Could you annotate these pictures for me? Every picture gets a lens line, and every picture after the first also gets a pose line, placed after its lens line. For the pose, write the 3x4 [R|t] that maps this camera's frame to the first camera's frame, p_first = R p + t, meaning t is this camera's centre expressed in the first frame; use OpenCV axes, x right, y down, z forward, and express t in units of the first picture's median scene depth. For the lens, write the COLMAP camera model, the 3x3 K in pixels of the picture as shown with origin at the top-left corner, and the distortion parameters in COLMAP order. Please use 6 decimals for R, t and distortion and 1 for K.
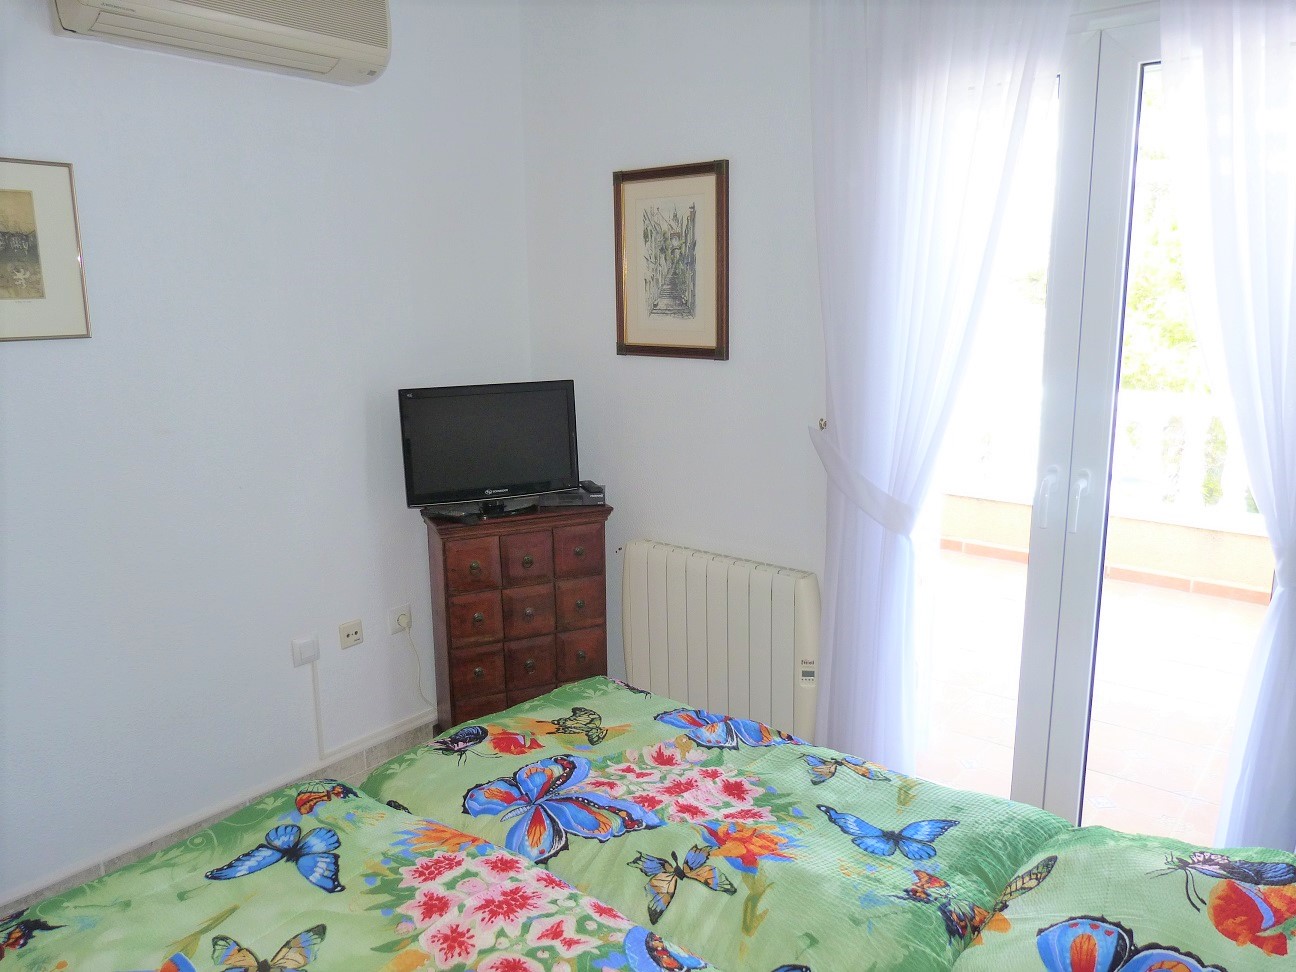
lens RADIAL K [[971.8, 0, 649.9], [0, 971.8, 484.7], [0, 0, 1]] dist [-0.026763, 0.013997]
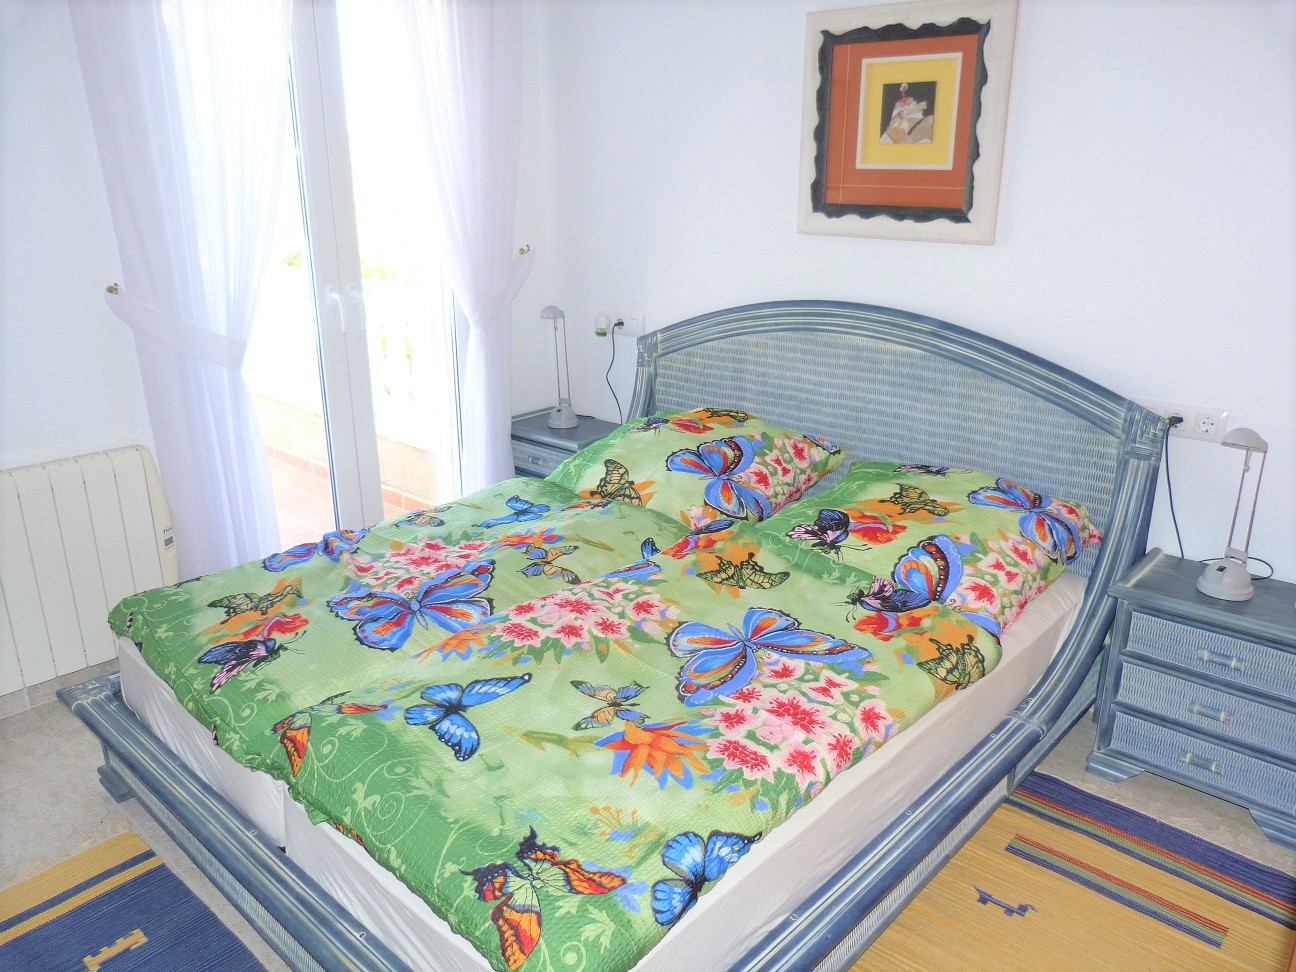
lens RADIAL K [[971.8, 0, 648.4], [0, 971.8, 486.2], [0, 0, 1]] dist [-0.026763, 0.013997]
pose [[0.057778, -0.302251, 0.951476, -1.201647], [0.199676, 0.937309, 0.285626, -0.071431], [-0.978157, 0.173484, 0.114508, 0.638668]]
